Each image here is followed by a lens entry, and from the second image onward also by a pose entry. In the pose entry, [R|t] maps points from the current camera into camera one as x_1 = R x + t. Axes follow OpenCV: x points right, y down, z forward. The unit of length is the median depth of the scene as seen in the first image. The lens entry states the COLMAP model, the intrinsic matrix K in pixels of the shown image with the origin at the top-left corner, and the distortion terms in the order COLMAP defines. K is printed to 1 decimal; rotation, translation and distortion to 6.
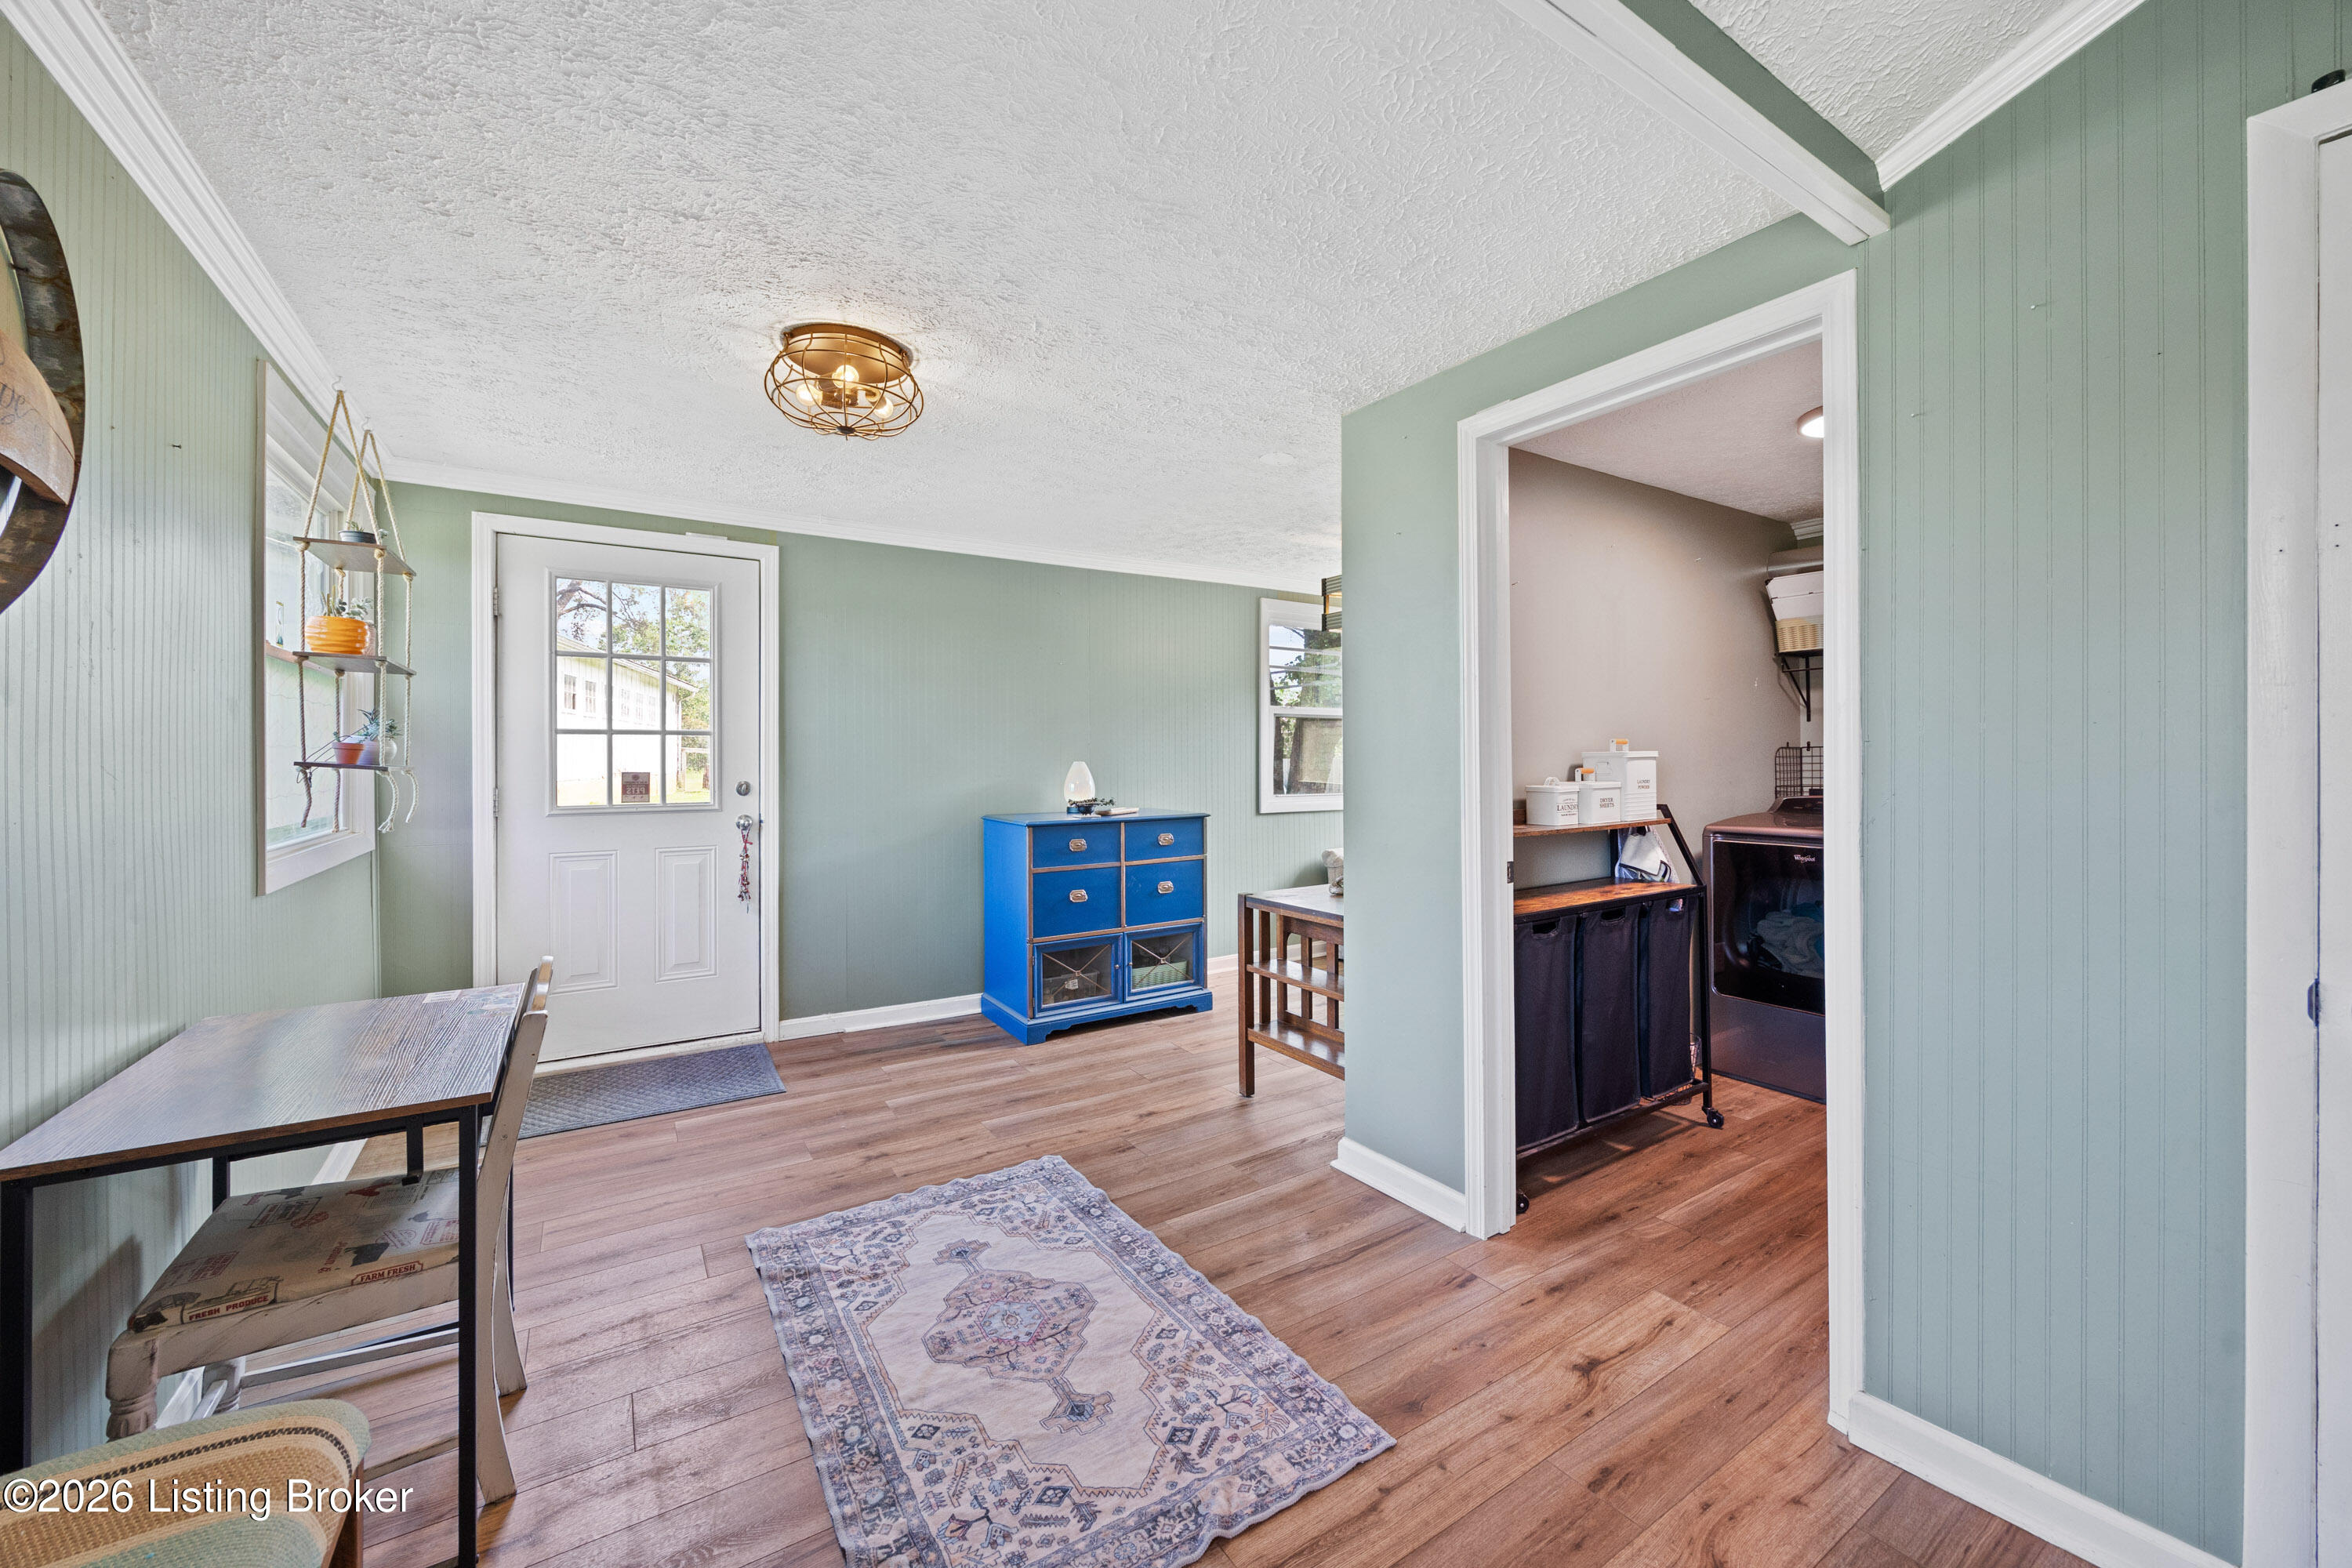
lens RADIAL K [[907.8, 0, 1172.5], [0, 907.8, 761.5], [0, 0, 1]] dist [-0.002207, -0.000040]
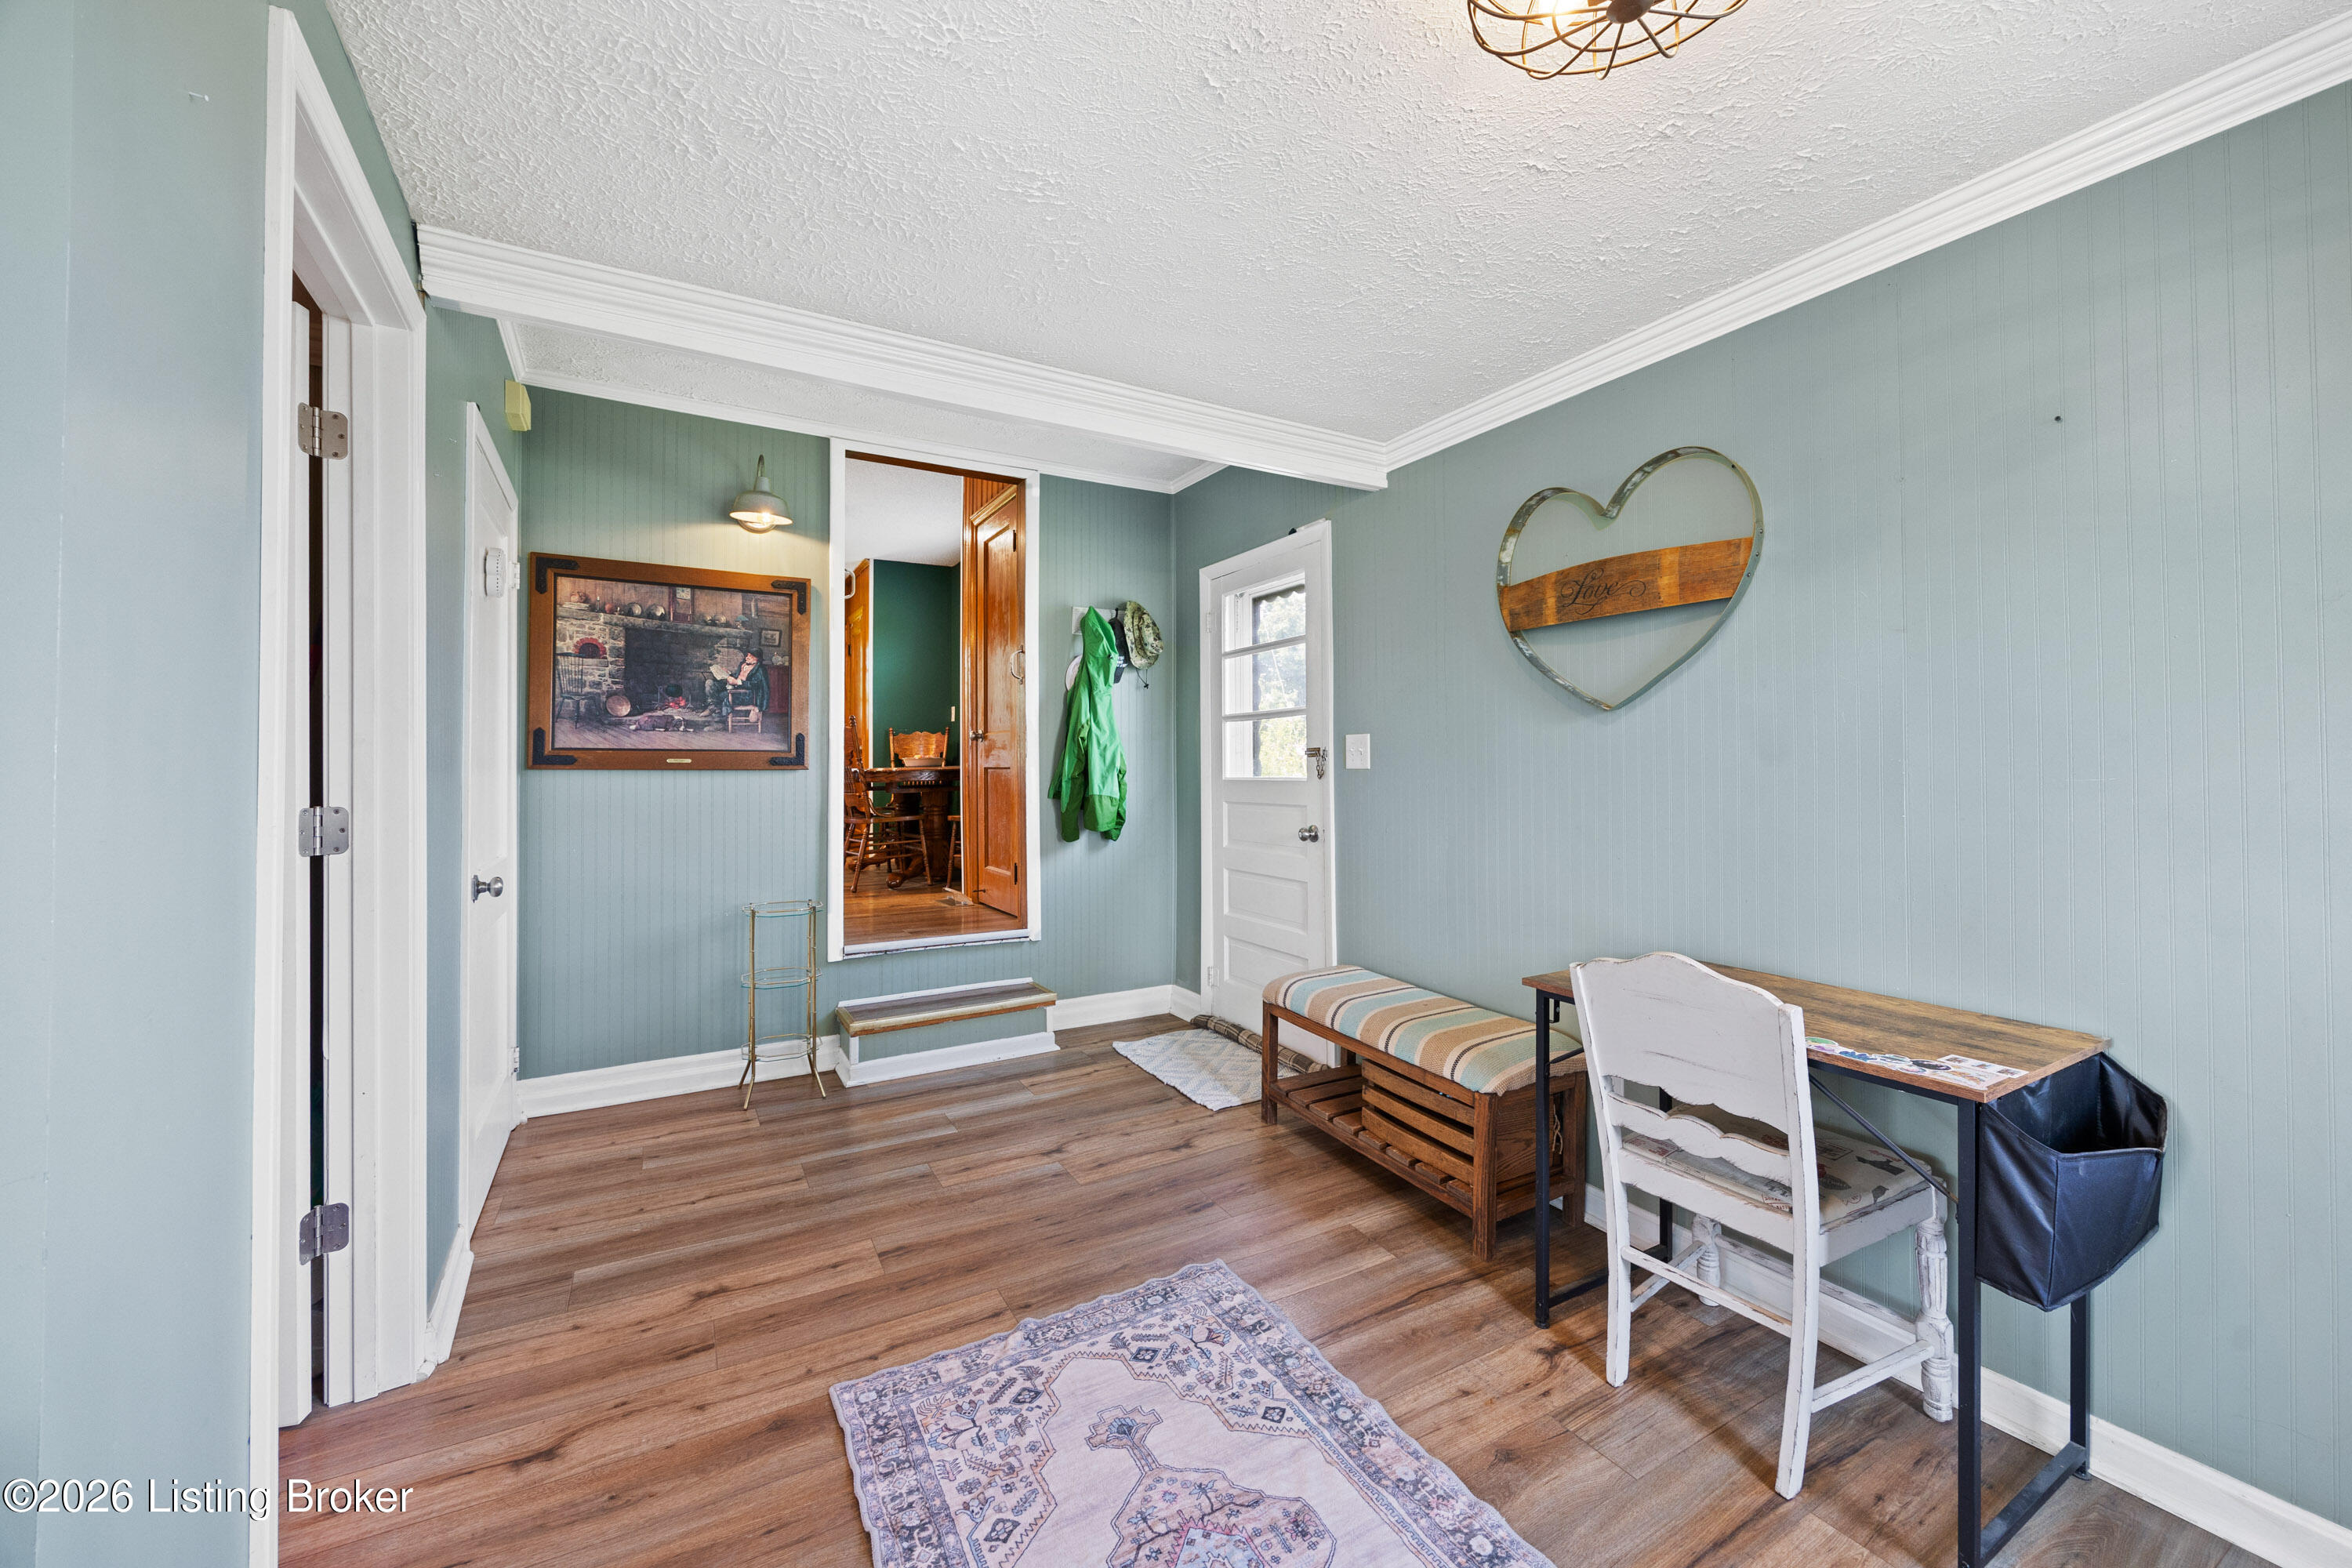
lens RADIAL K [[907.8, 0, 1169.4], [0, 907.8, 758.4], [0, 0, 1]] dist [-0.002207, -0.000040]
pose [[-0.998147, 0.007834, 0.060349, -0.207194], [0.007521, 0.999957, -0.005413, 0.009895], [-0.060389, -0.004949, -0.998163, 1.883254]]
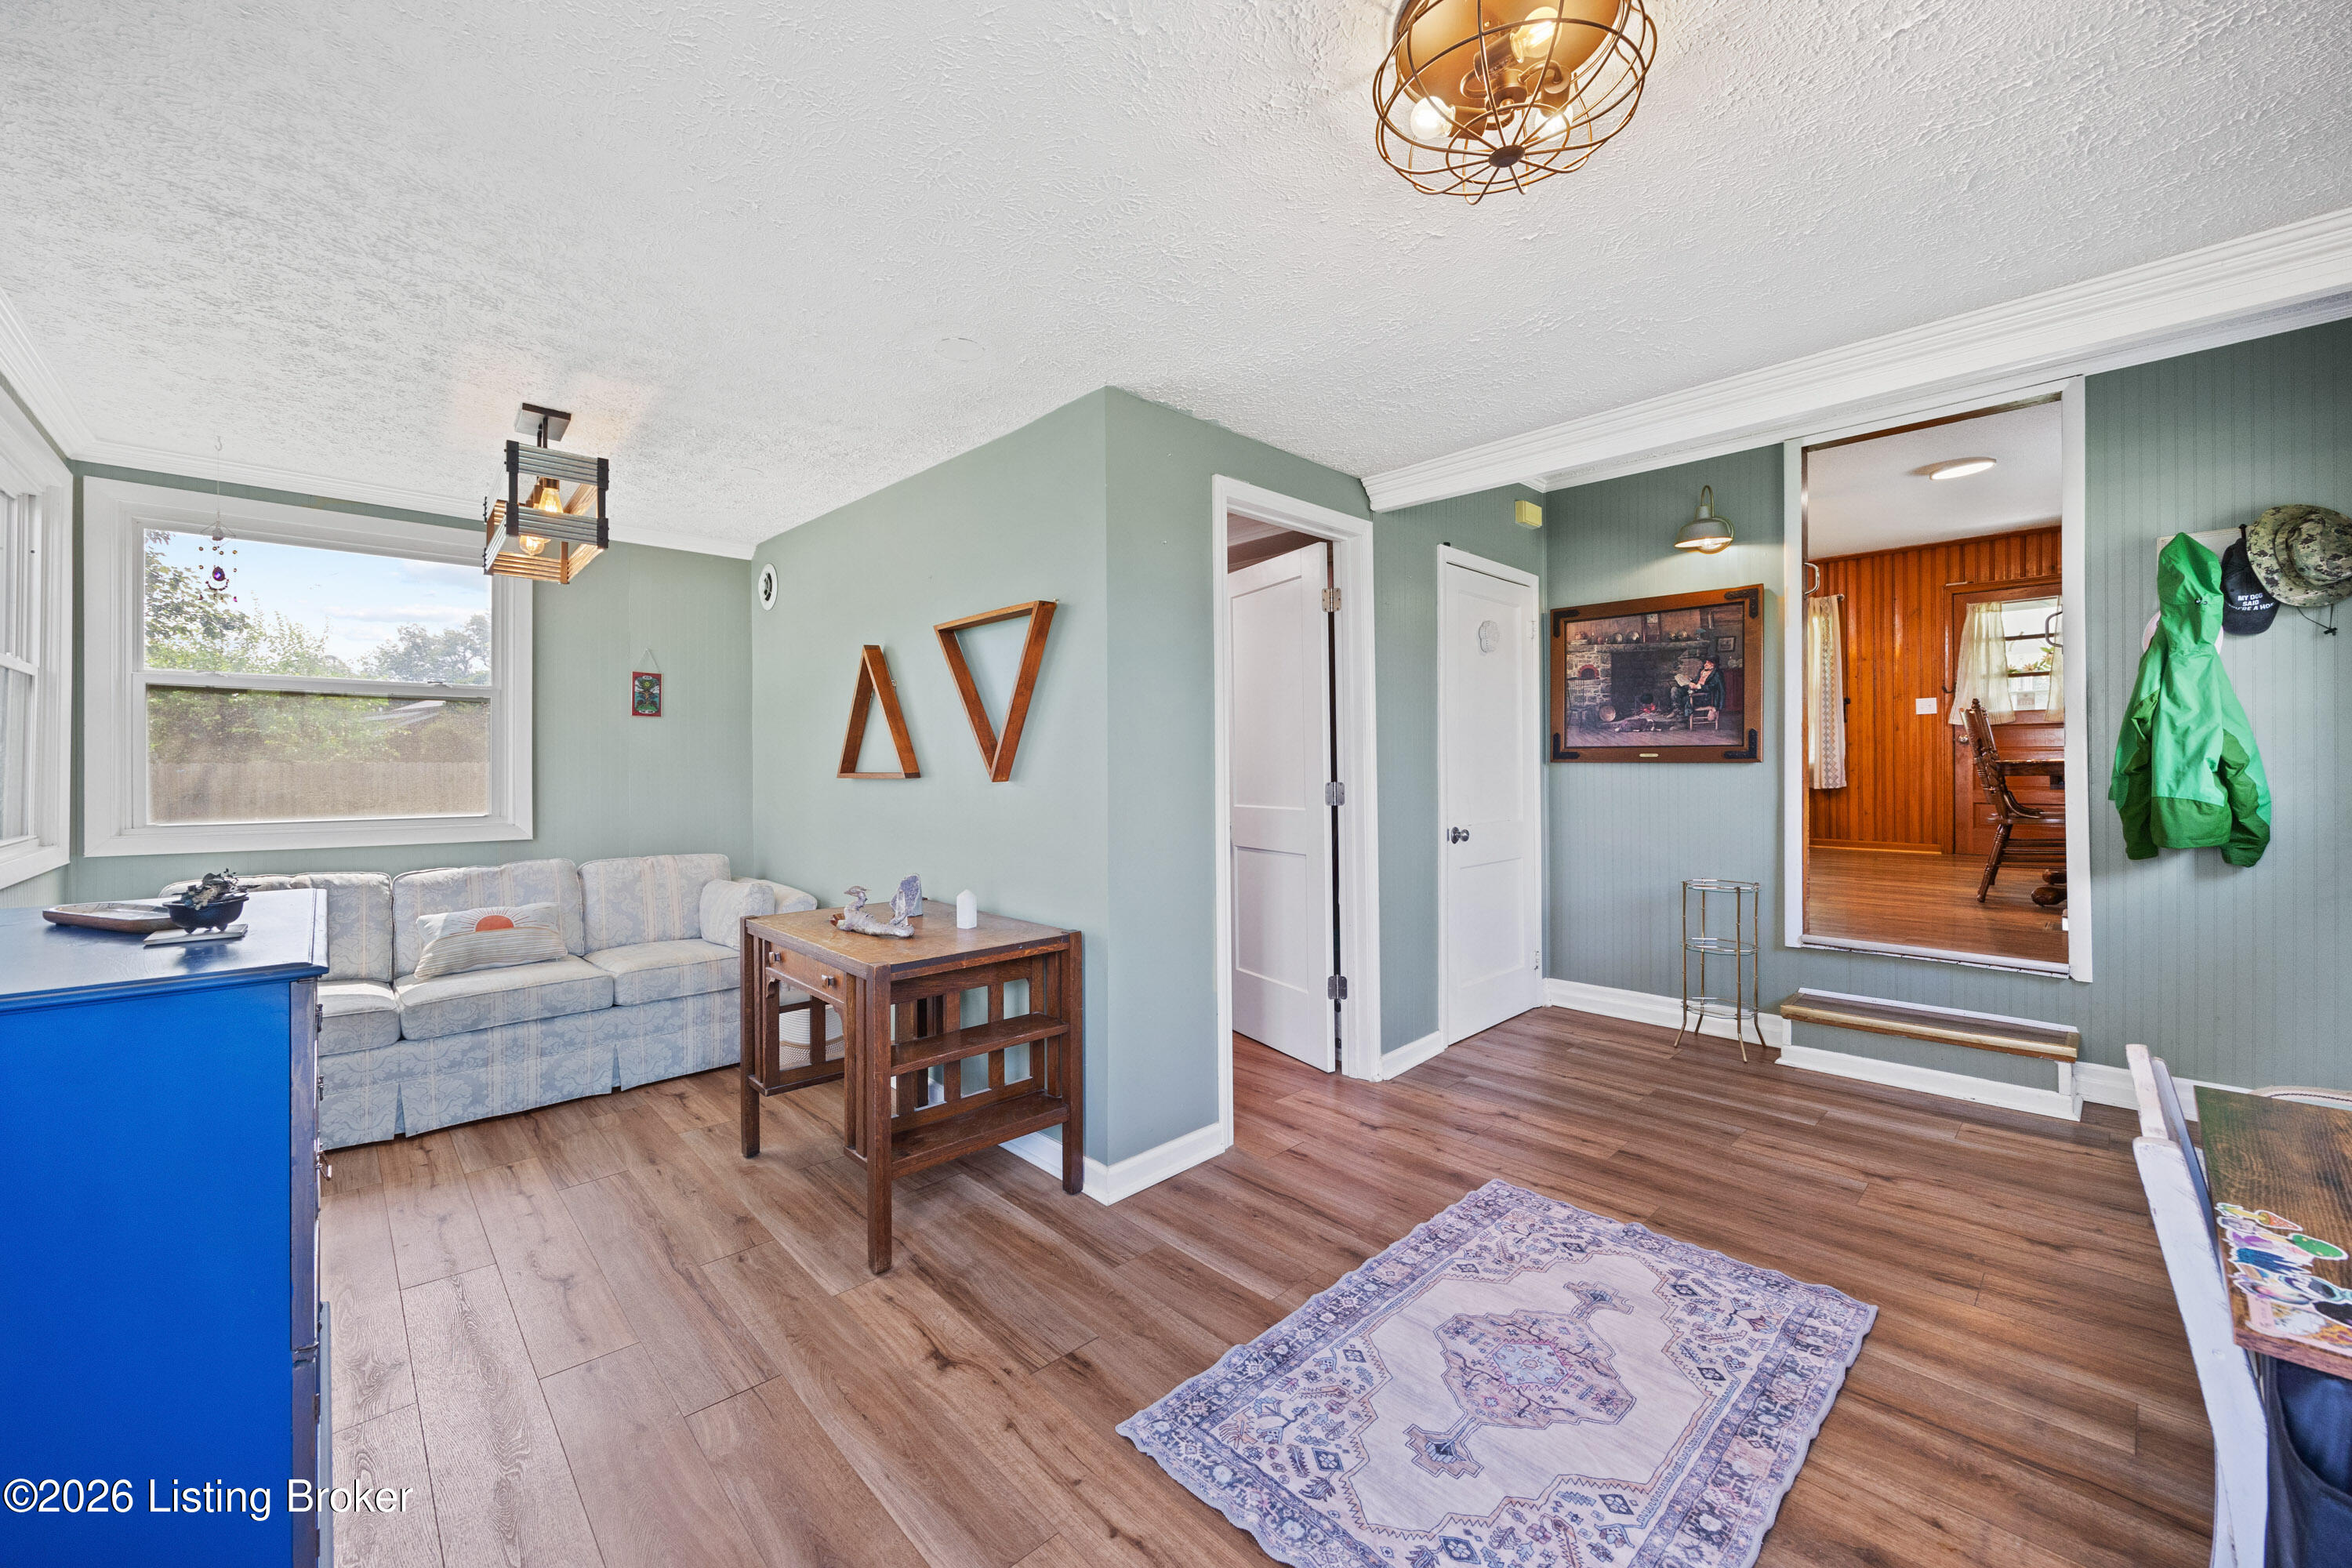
lens RADIAL K [[907.8, 0, 1182.6], [0, 907.8, 772.8], [0, 0, 1]] dist [-0.002207, -0.000040]
pose [[-0.190507, -0.006327, 0.981665, -1.122802], [0.011896, 0.999891, 0.008753, 0.007346], [-0.981614, 0.013346, -0.190411, 1.687221]]
